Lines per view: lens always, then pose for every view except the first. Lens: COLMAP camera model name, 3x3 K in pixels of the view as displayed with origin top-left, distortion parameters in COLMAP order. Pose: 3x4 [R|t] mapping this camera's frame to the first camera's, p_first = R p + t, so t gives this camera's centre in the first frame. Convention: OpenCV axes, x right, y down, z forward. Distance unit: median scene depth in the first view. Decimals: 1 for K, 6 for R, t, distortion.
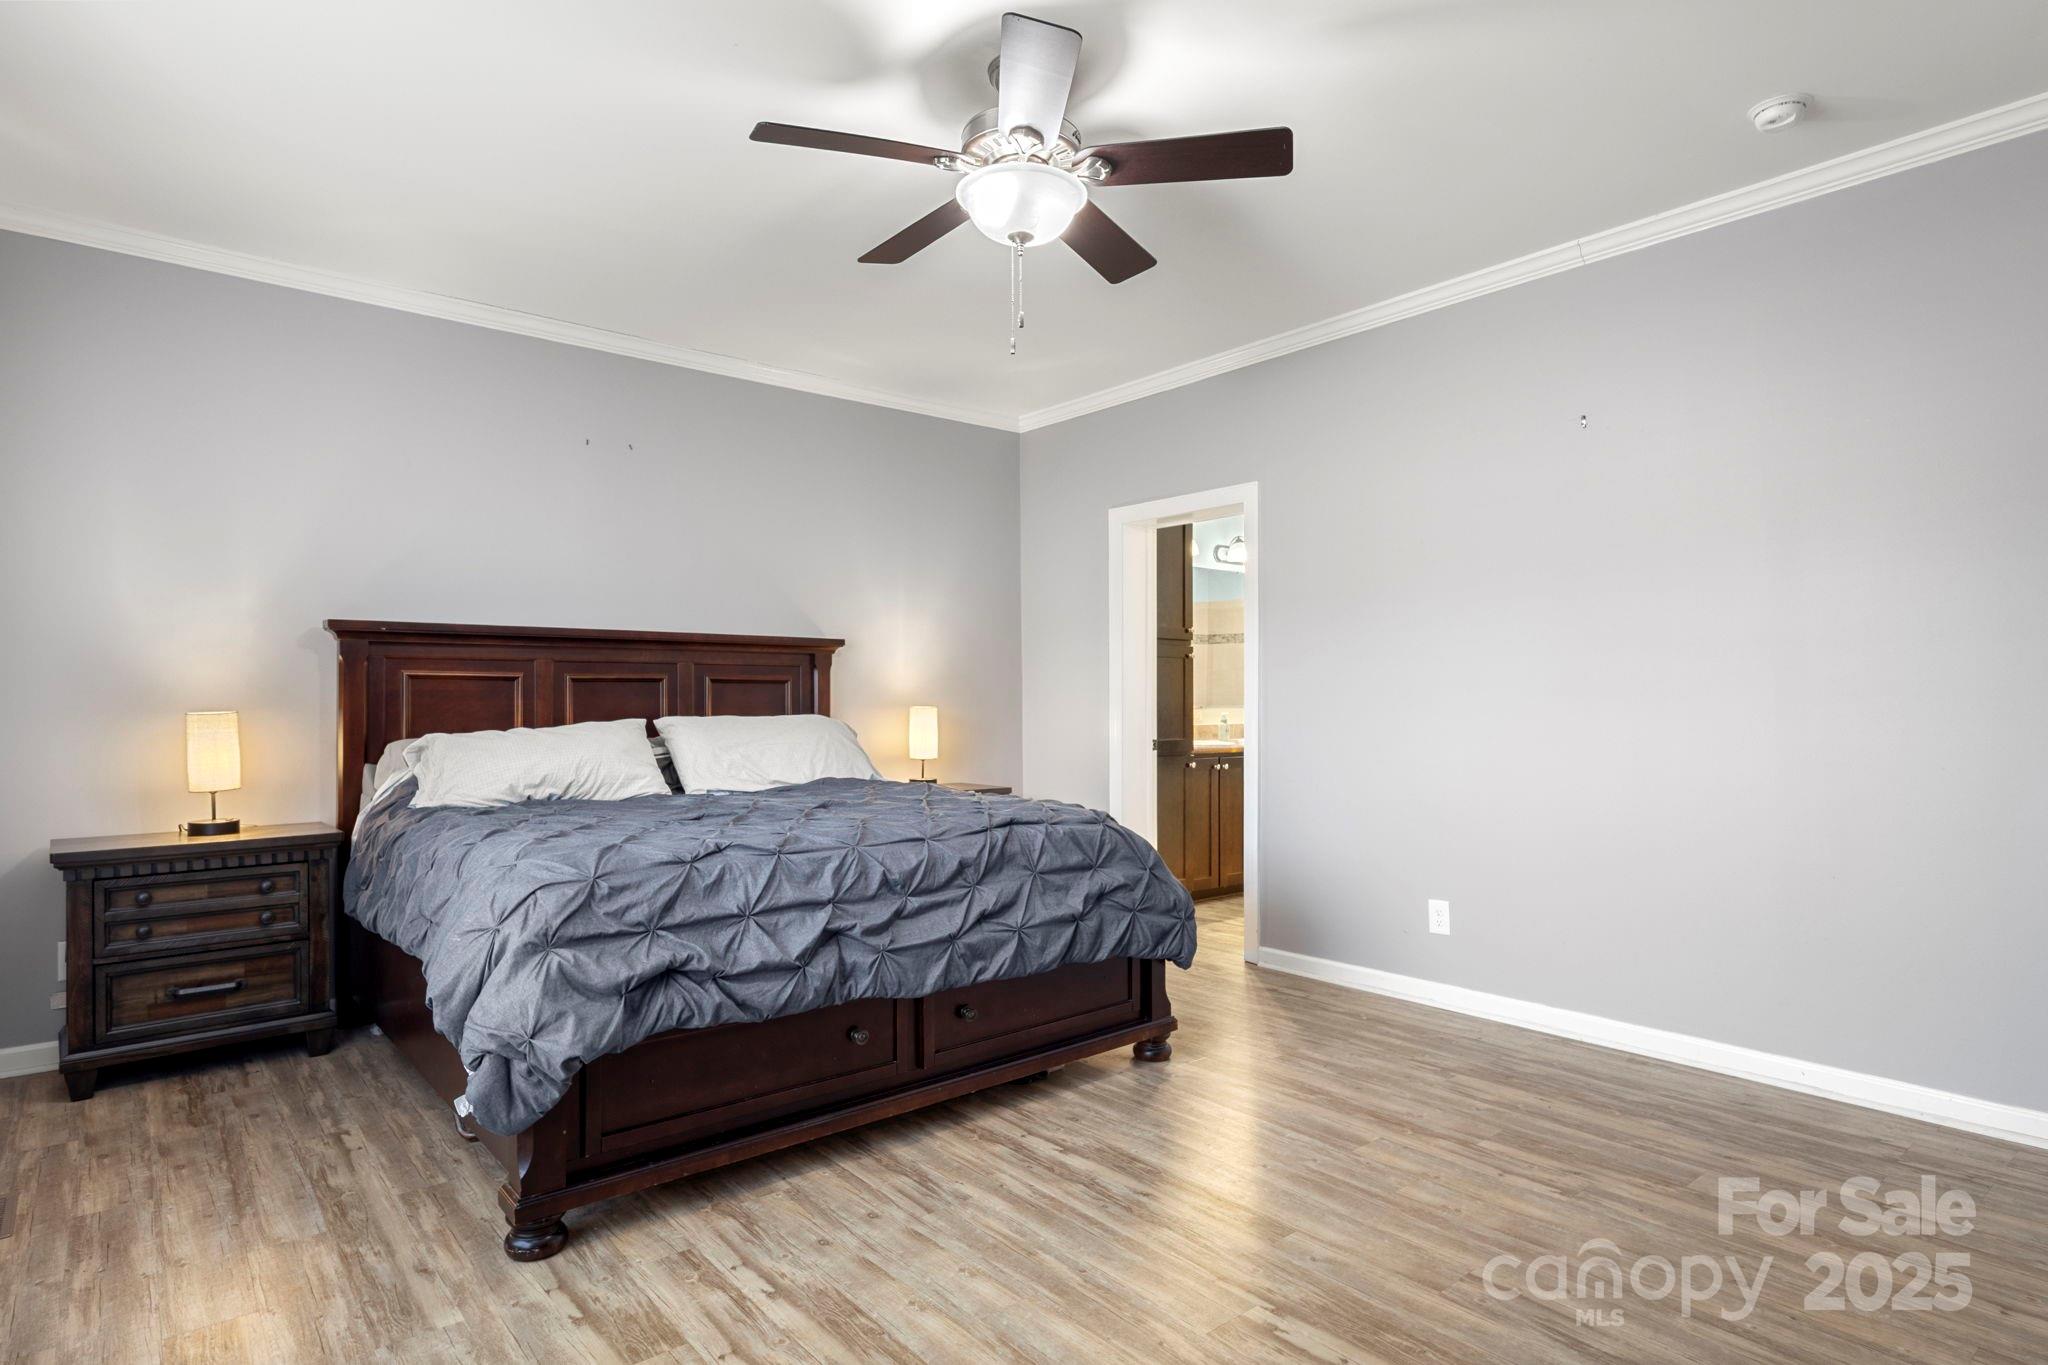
lens RADIAL K [[1049.8, 0, 1036.7], [0, 1049.8, 693.2], [0, 0, 1]] dist [0.004551, 0.000792]
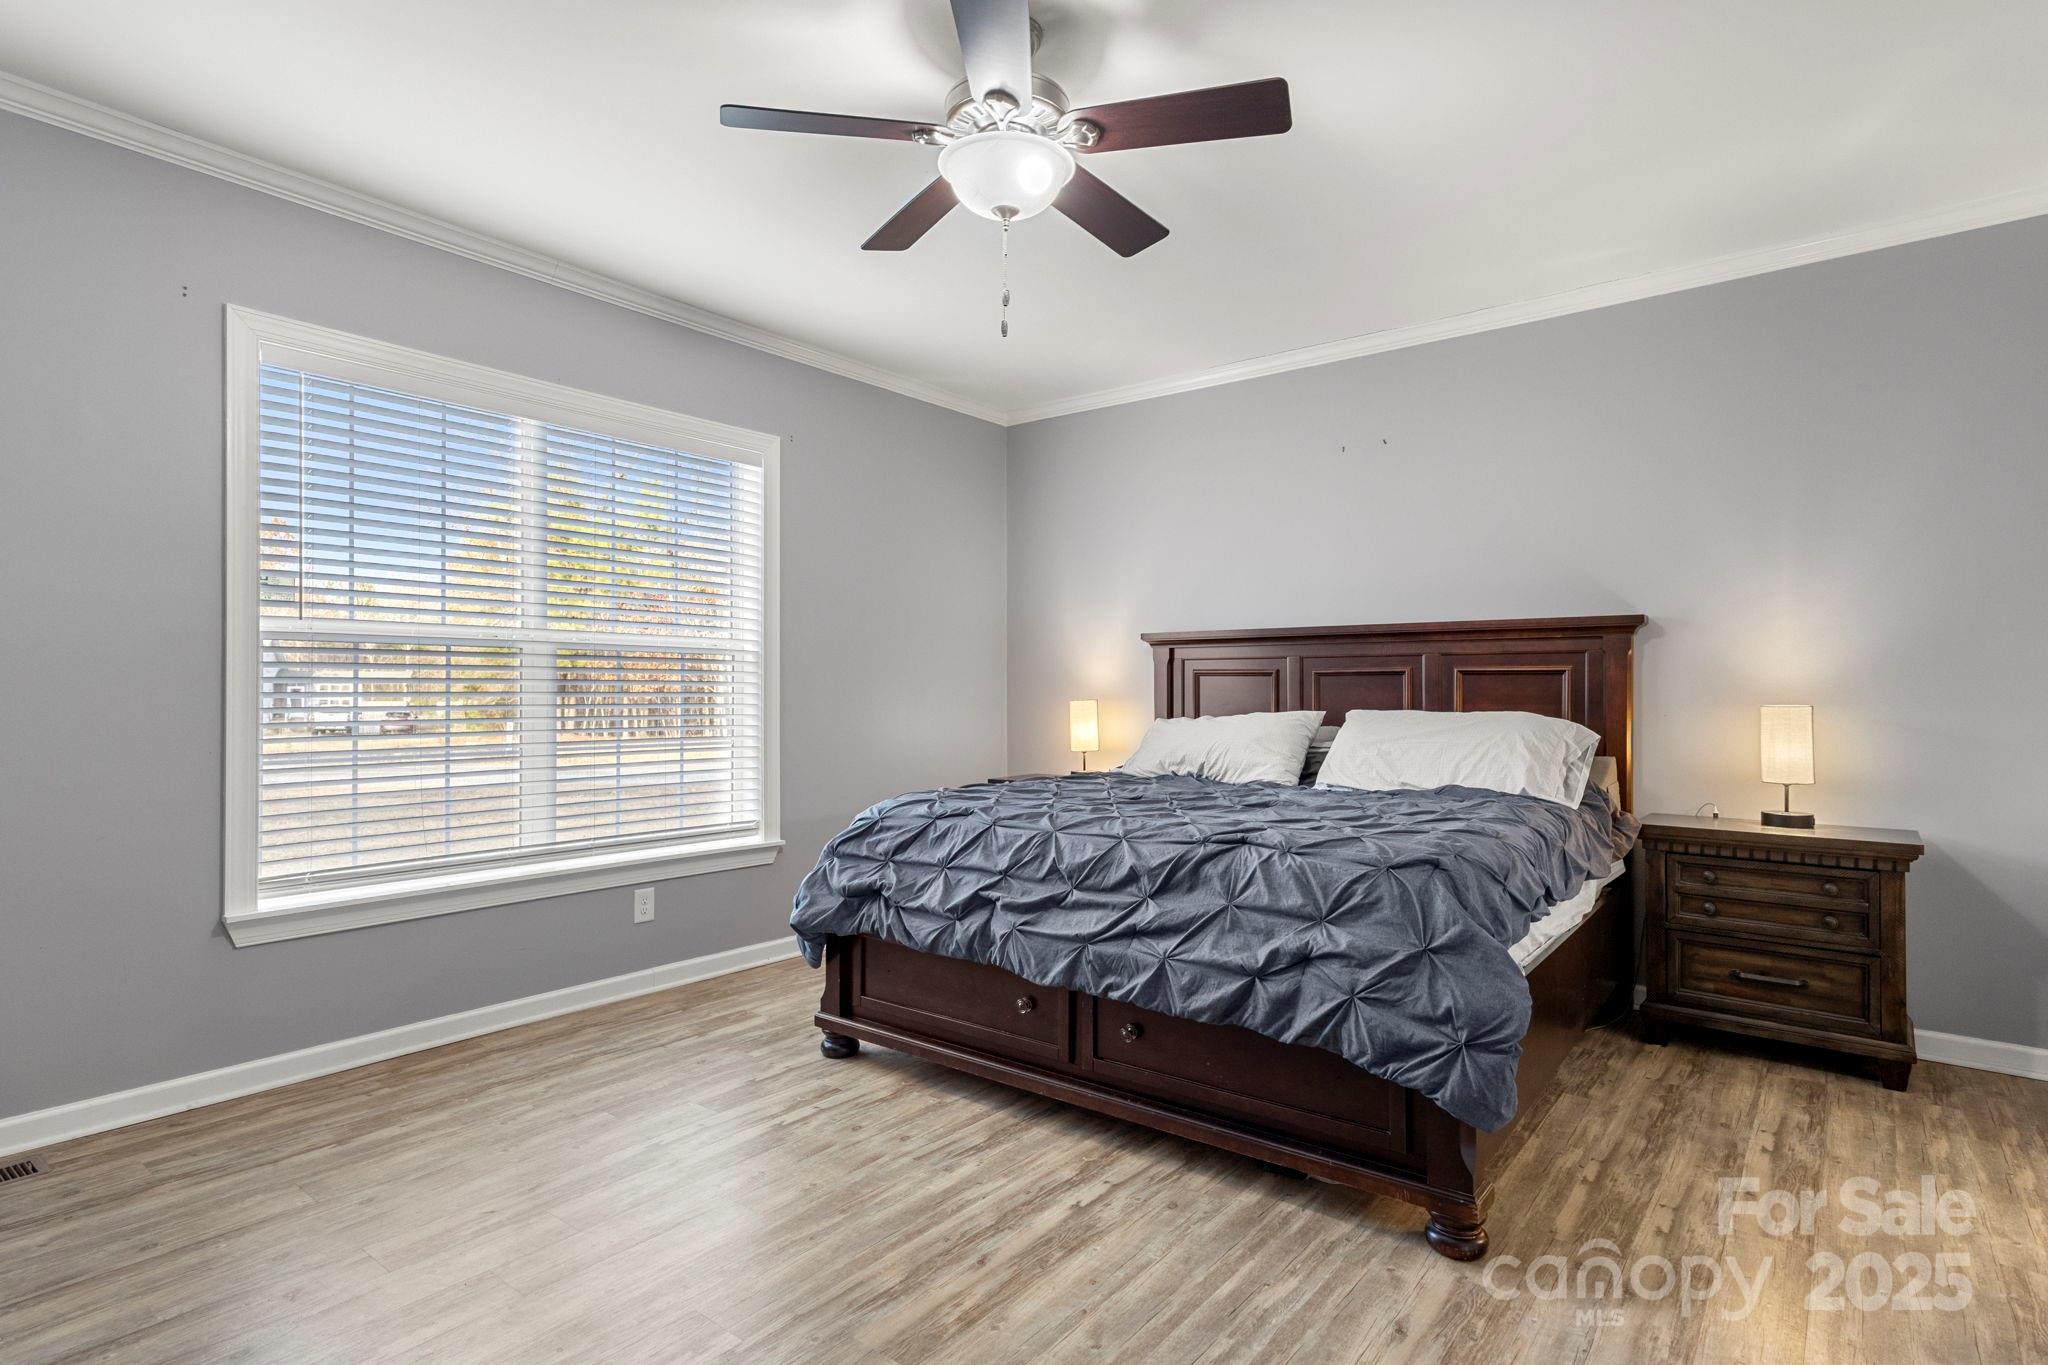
lens RADIAL K [[1049.8, 0, 1036.7], [0, 1049.8, 693.2], [0, 0, 1]] dist [0.004551, 0.000792]
pose [[0.218133, 0.000016, -0.975919, 0.828286], [0.003576, 0.999993, 0.000816, 0.007498], [0.975912, -0.003668, 0.218132, 0.739779]]
